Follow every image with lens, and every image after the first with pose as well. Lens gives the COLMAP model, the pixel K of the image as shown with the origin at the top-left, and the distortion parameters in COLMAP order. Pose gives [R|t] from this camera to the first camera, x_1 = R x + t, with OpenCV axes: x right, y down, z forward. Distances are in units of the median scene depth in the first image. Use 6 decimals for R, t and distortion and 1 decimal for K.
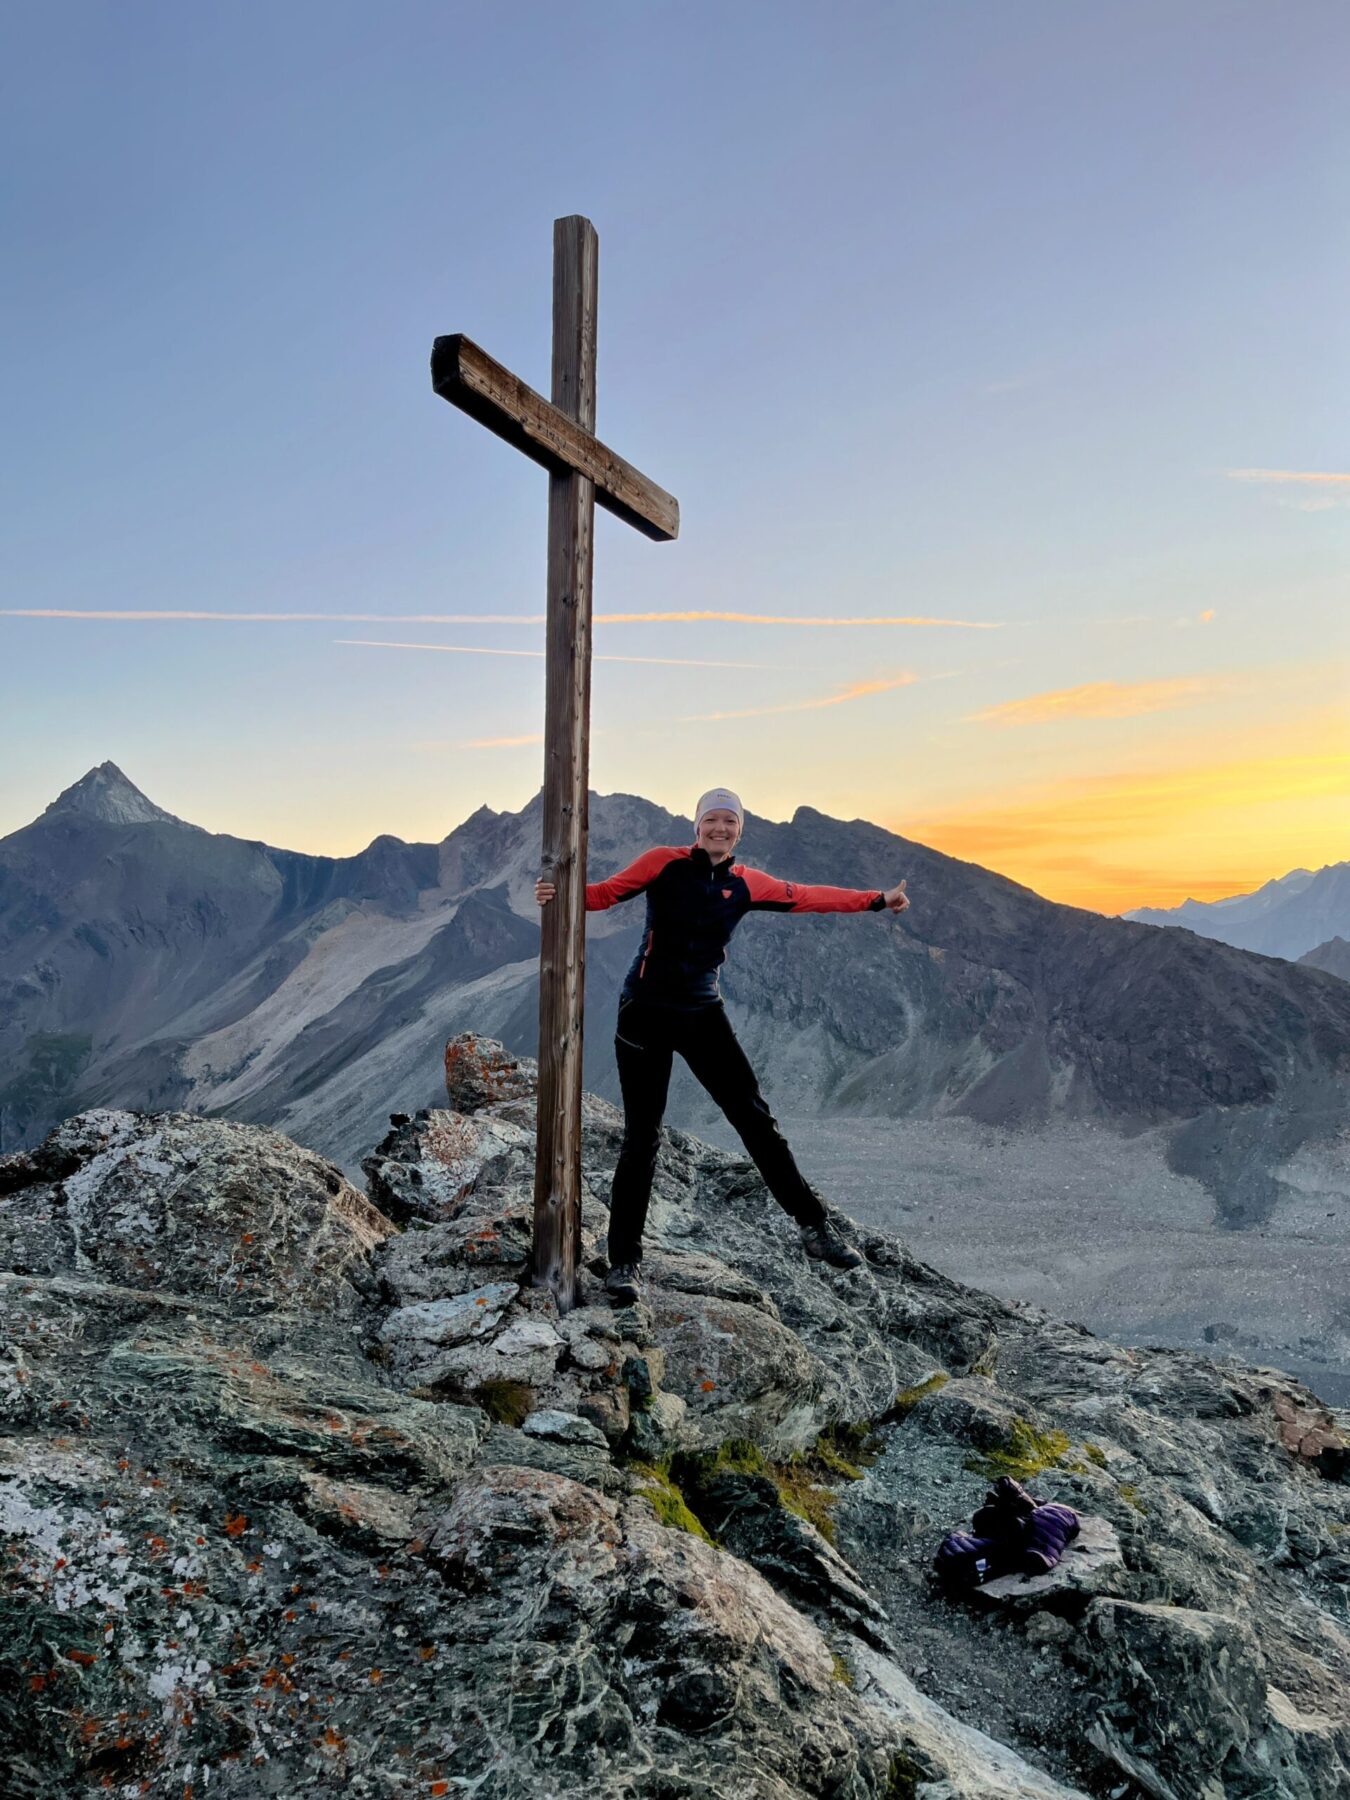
lens RADIAL K [[1396.0, 0, 661.4], [0, 1396.0, 903.0], [0, 0, 1]] dist [0.057259, -0.082198]
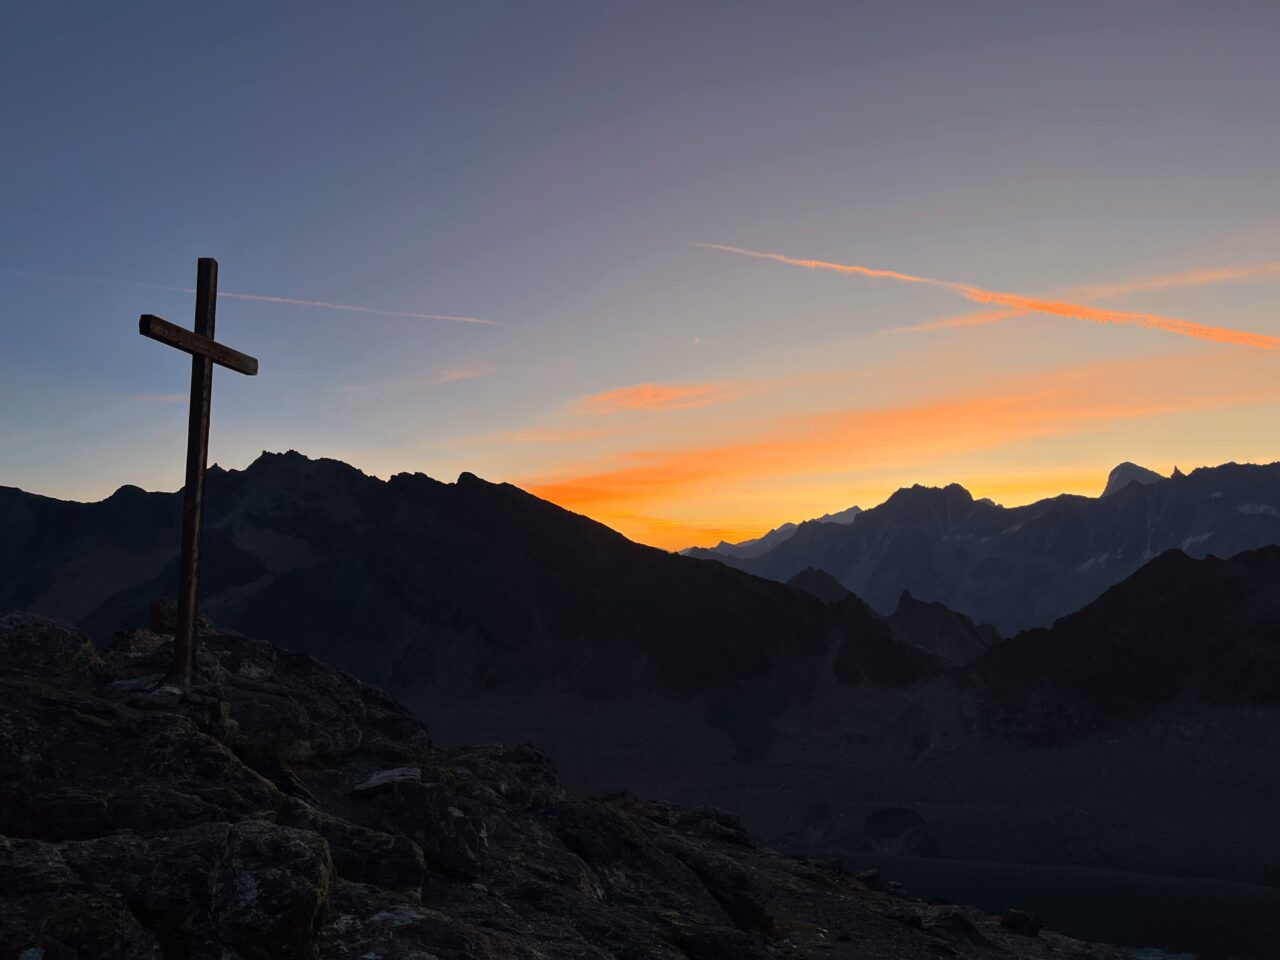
lens RADIAL K [[992.7, 0, 652.7], [0, 992.7, 488.1], [0, 0, 1]] dist [0.057259, -0.082198]
pose [[0.958744, 0.025346, 0.283139, 0.225325], [-0.009905, 0.998391, -0.055835, 0.029256], [-0.284099, 0.050727, 0.957452, -1.024037]]
